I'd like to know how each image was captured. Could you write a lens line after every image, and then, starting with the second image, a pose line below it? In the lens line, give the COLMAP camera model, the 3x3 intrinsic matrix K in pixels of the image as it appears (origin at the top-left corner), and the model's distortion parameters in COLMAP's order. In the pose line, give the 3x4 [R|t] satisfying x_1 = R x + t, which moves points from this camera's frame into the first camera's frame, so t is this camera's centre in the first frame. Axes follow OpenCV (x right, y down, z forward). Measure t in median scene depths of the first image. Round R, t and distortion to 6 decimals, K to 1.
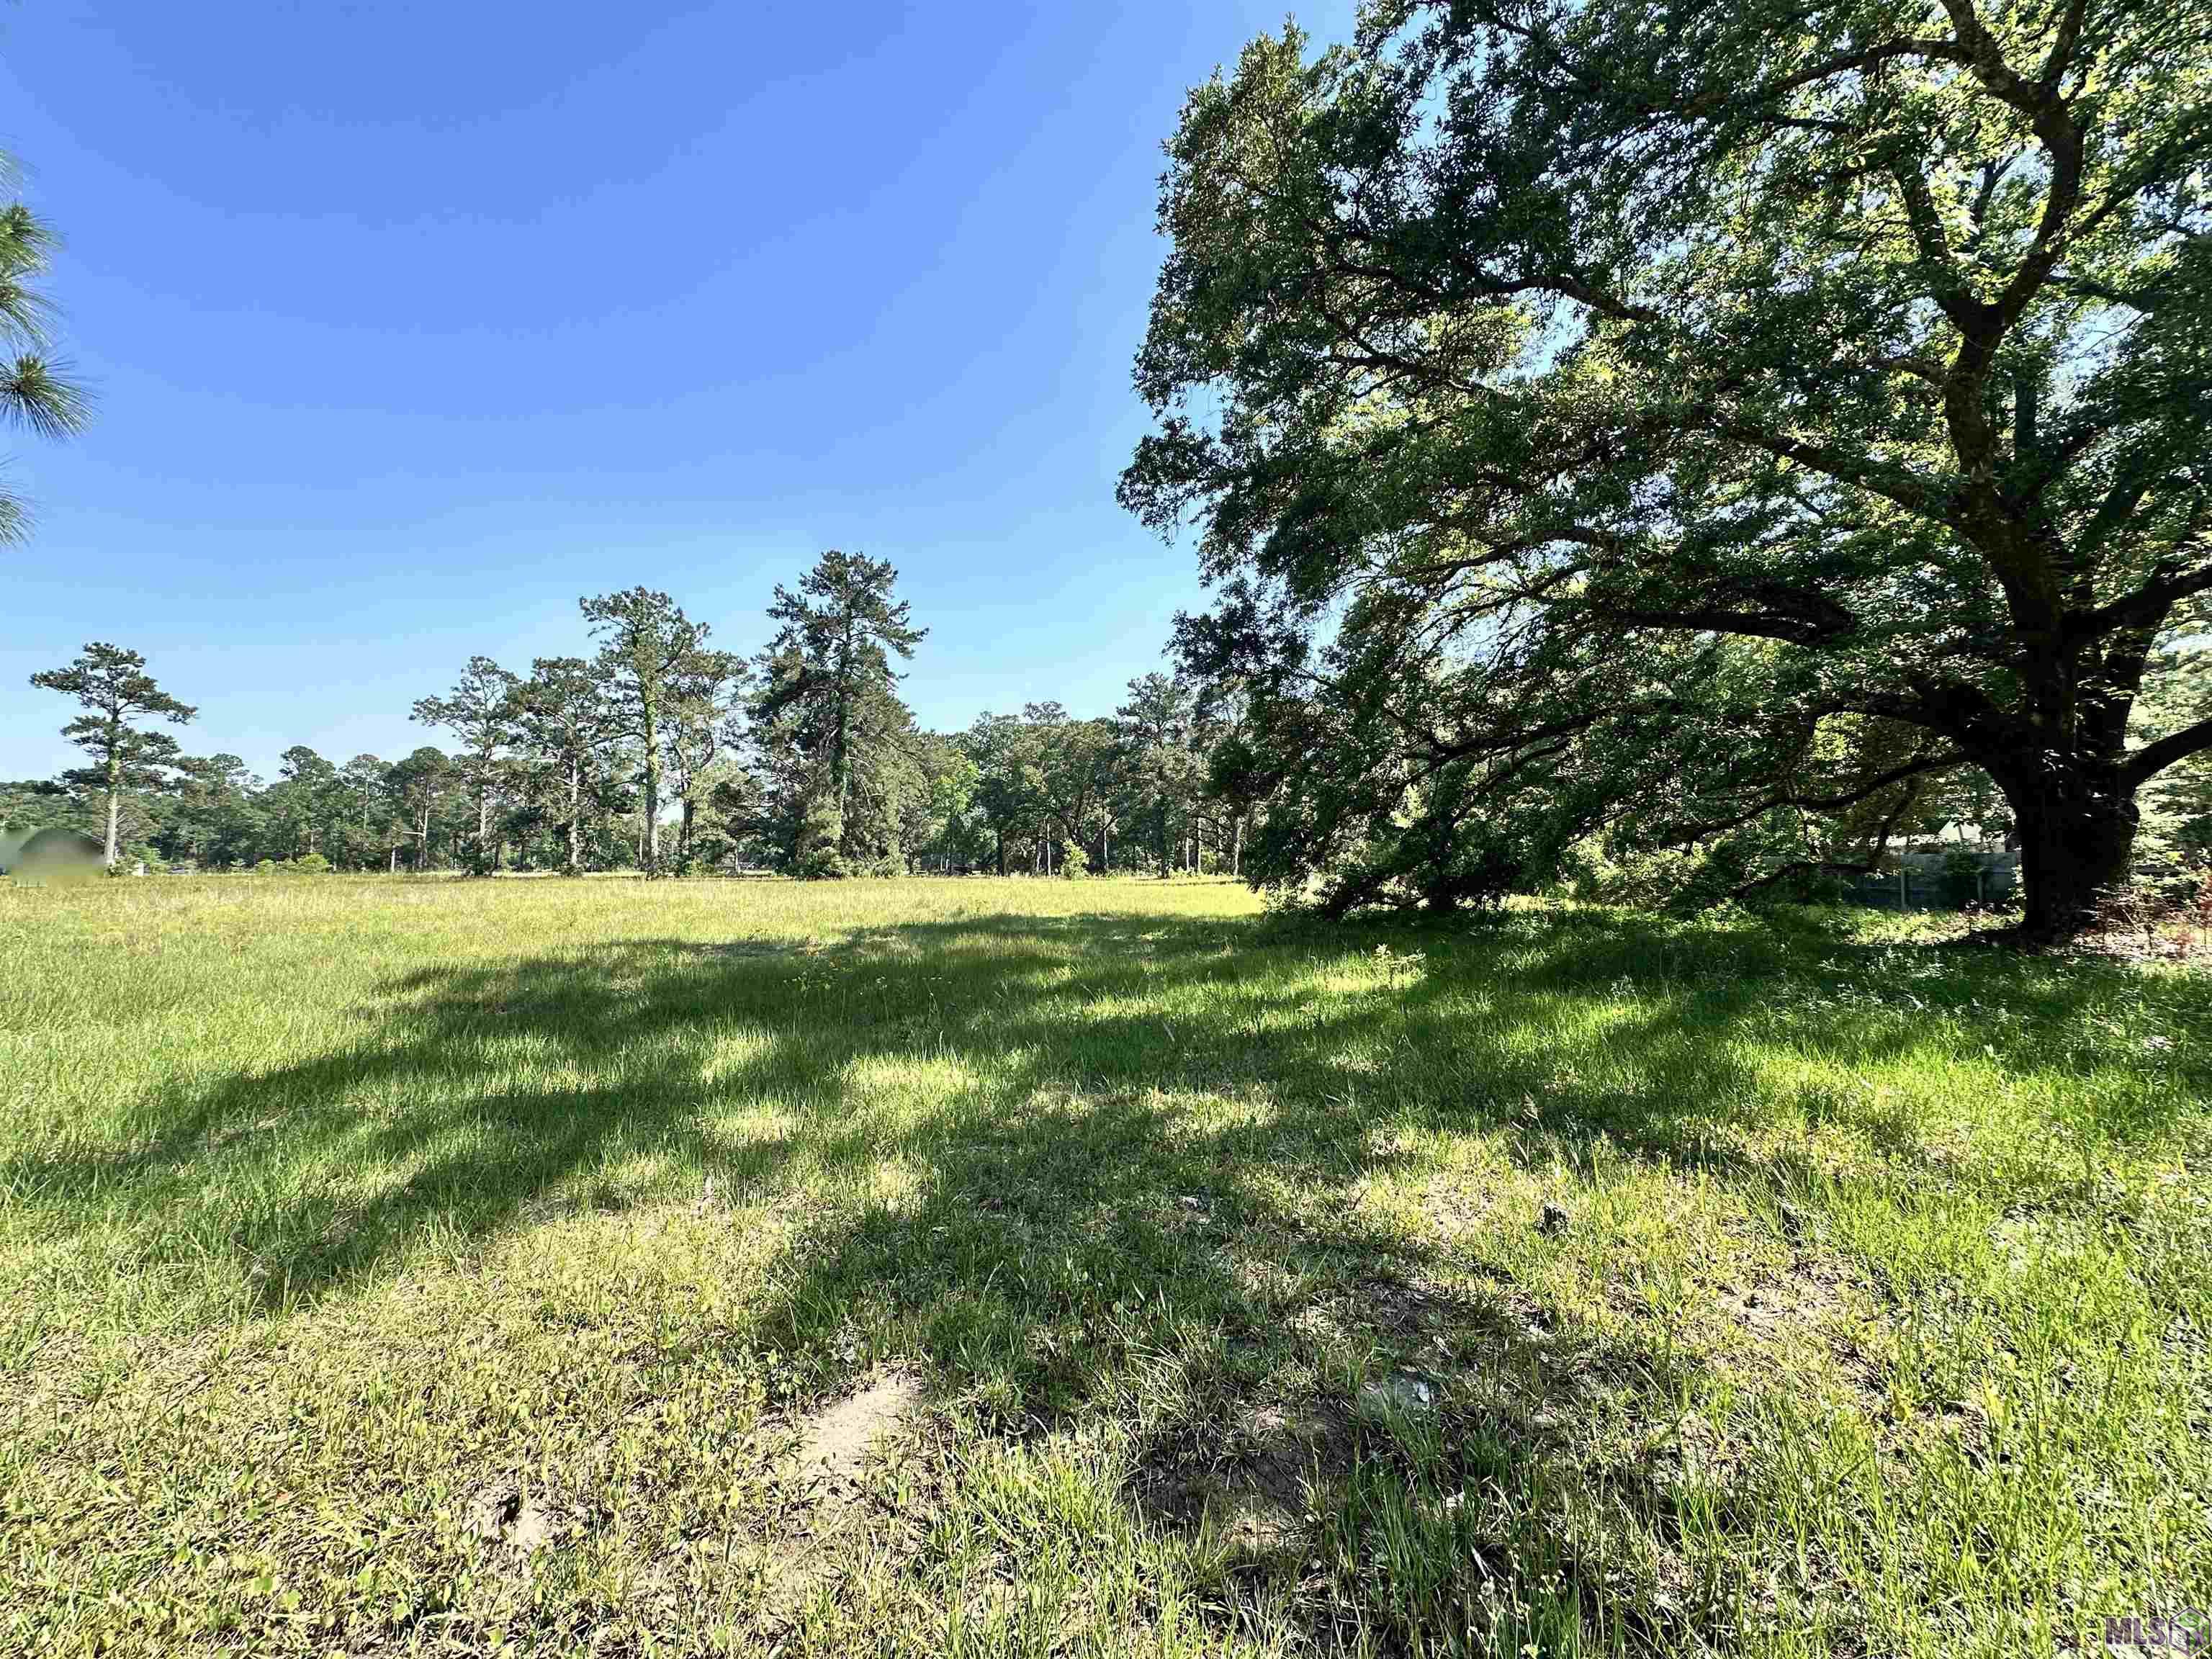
lens RADIAL K [[893.6, 0, 1098.4], [0, 893.6, 828.9], [0, 0, 1]] dist [0.000533, -0.000152]
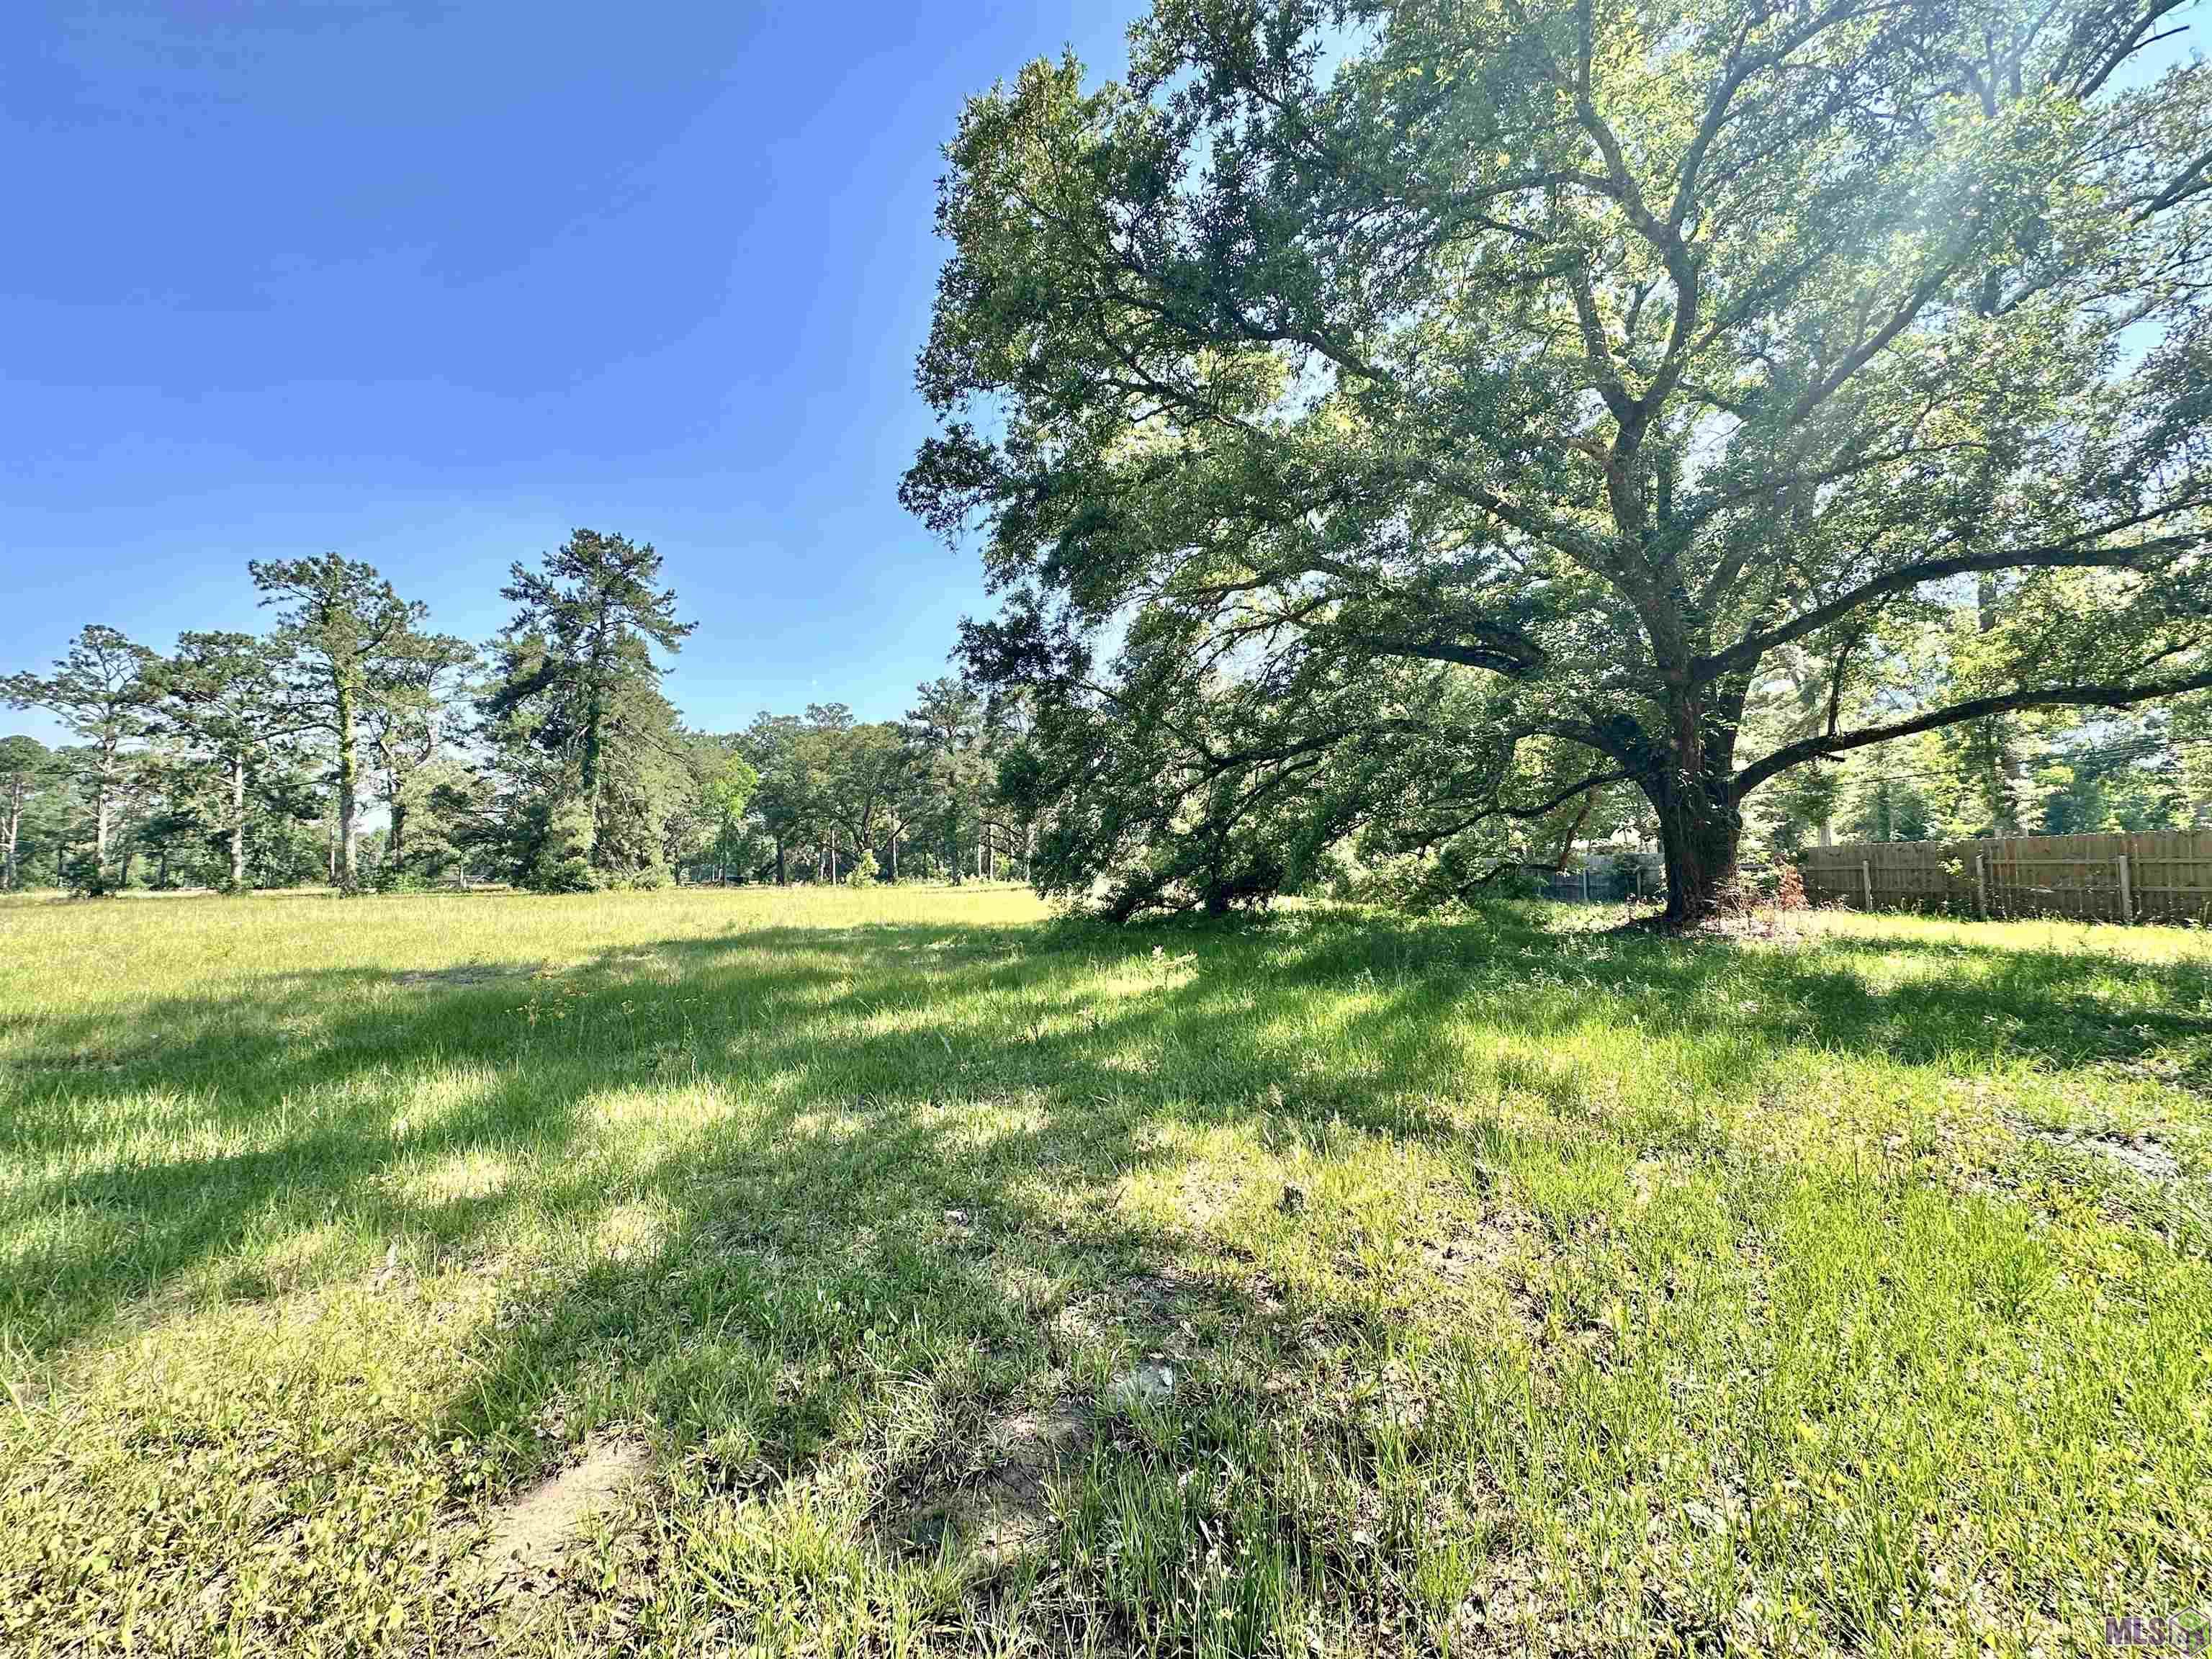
lens RADIAL K [[894.0, 0, 1106.0], [0, 894.0, 829.5], [0, 0, 1]] dist [0.000329, 0.000421]
pose [[0.971704, -0.001843, 0.236194, 0.009273], [0.003400, 0.999975, -0.006183, -0.001297], [-0.236177, 0.006811, 0.971686, -0.001617]]
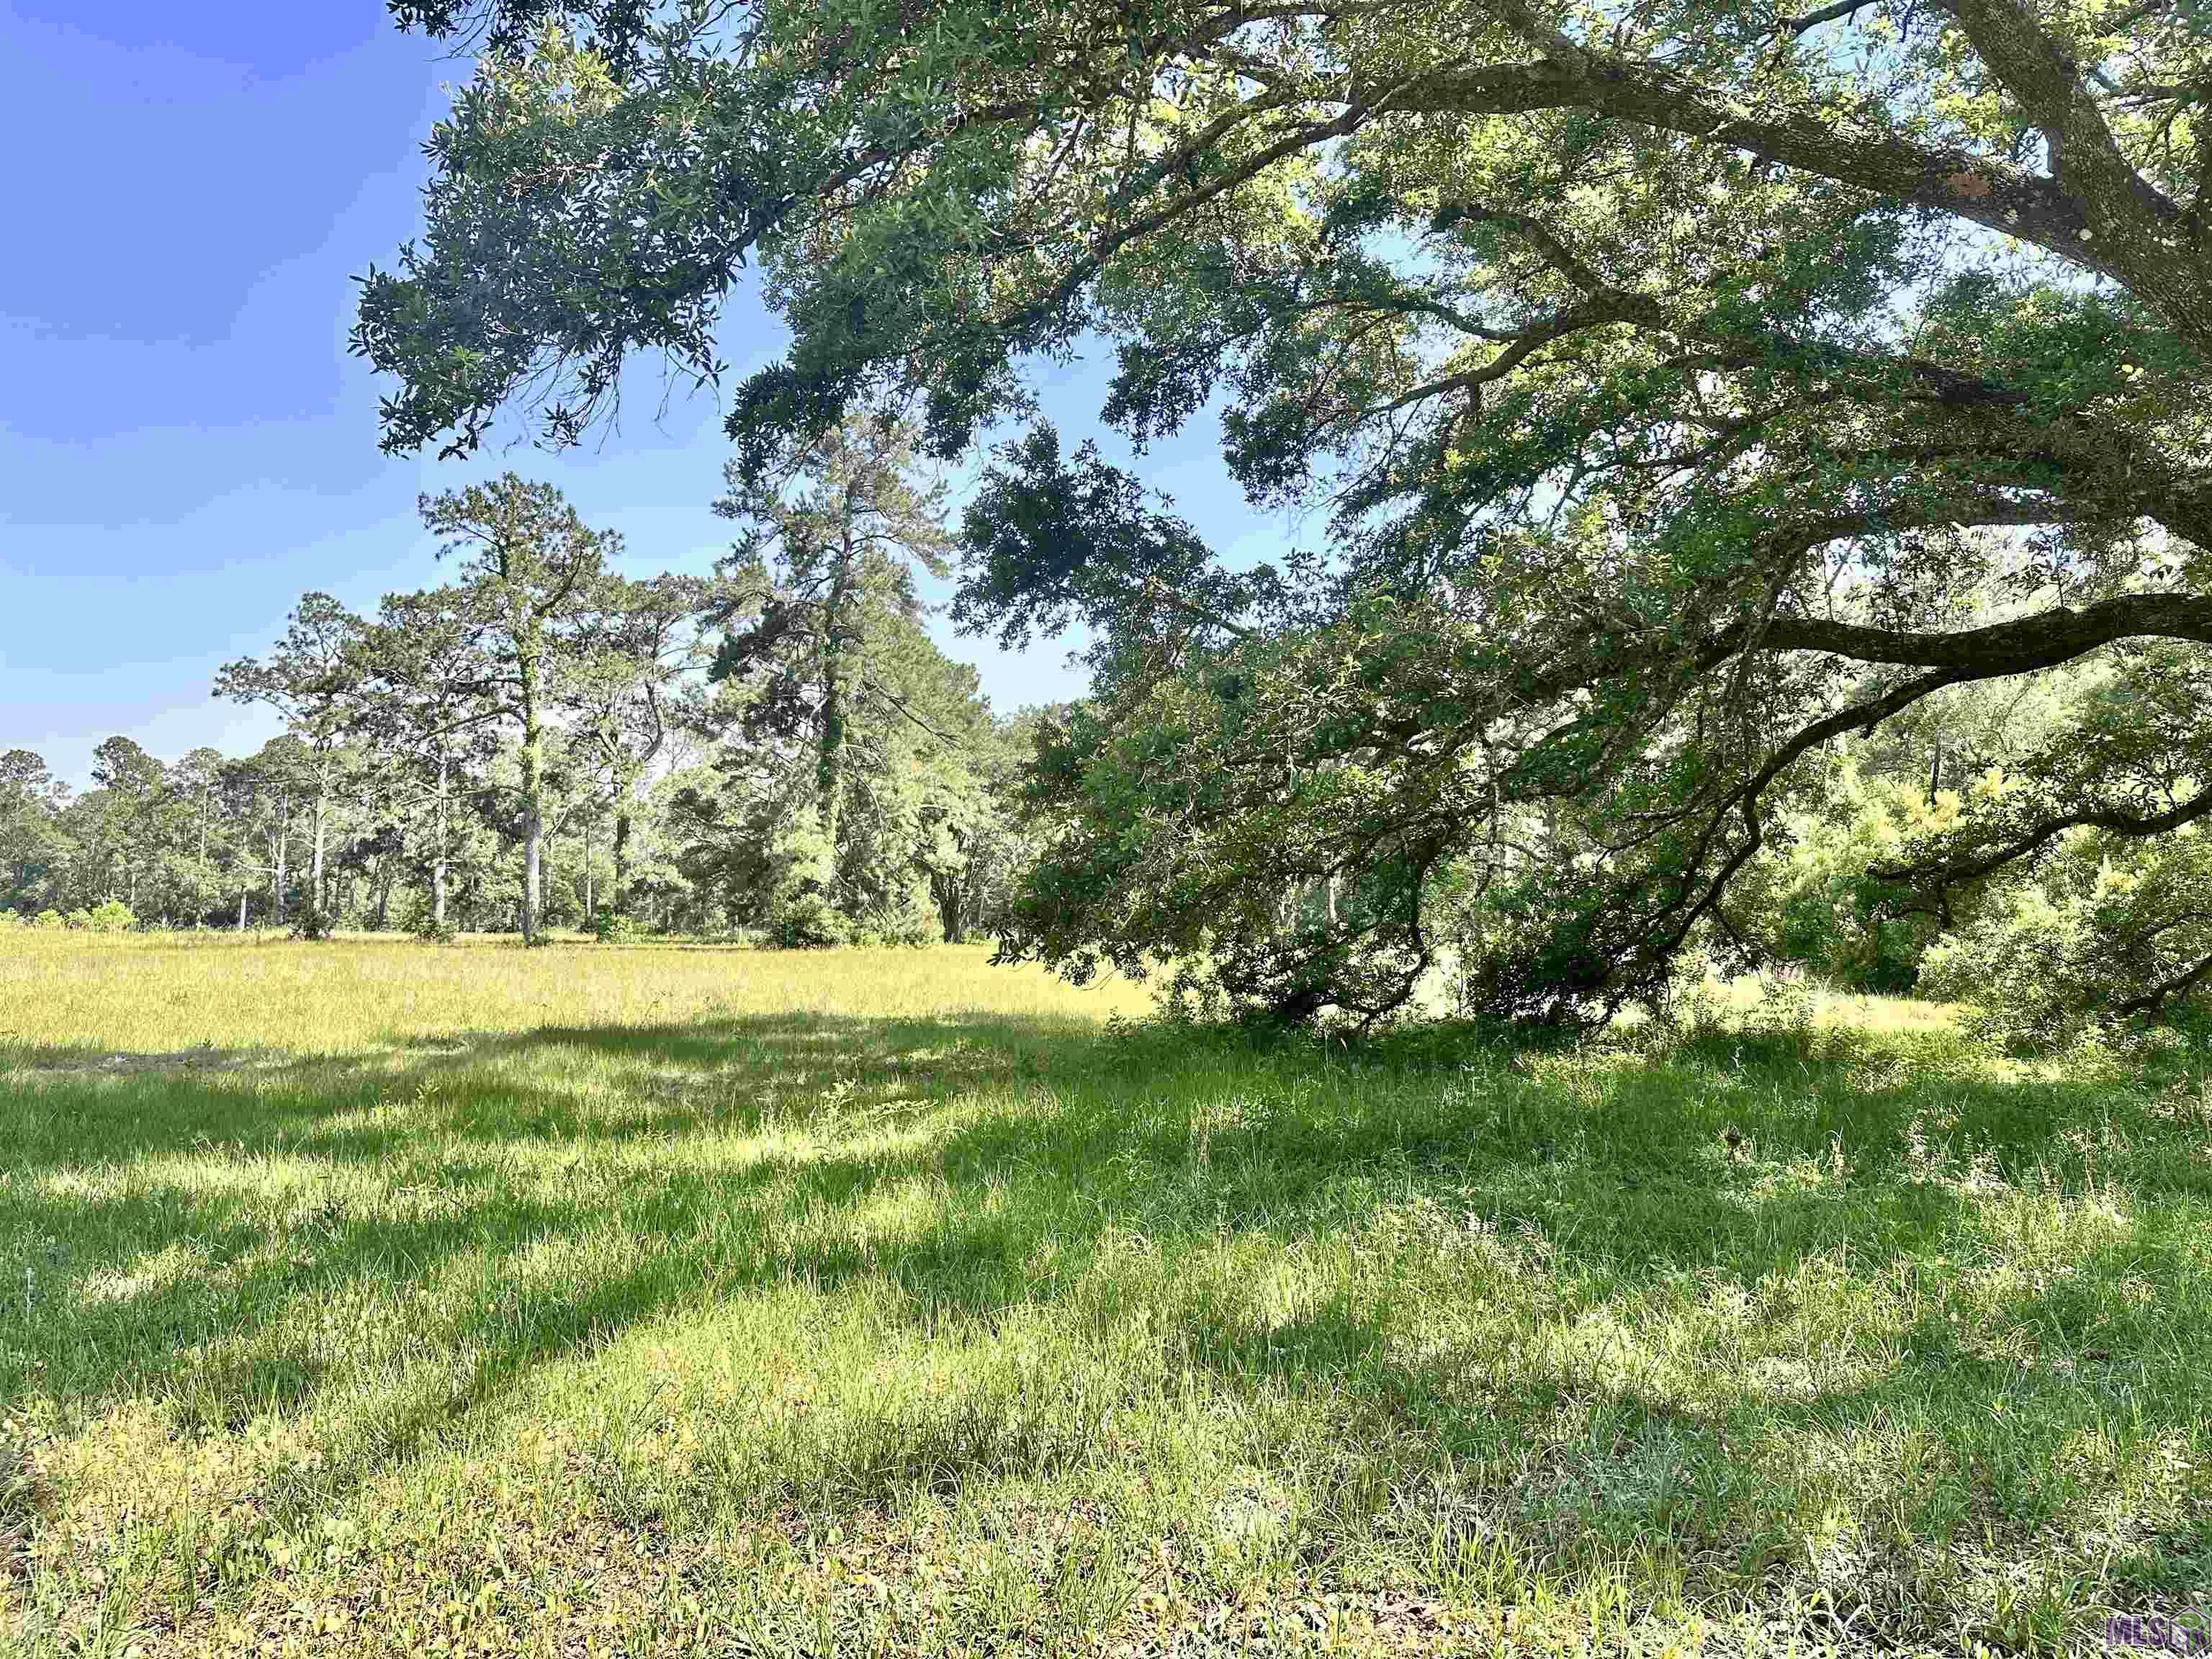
lens RADIAL K [[1559.6, 0, 1106.0], [0, 1559.6, 829.5], [0, 0, 1]] dist [0.156592, -0.159474]
pose [[0.975472, -0.002729, -0.220107, 0.622252], [-0.002131, 0.999759, -0.021841, -0.004414], [0.220114, 0.021774, 0.975231, 0.071909]]
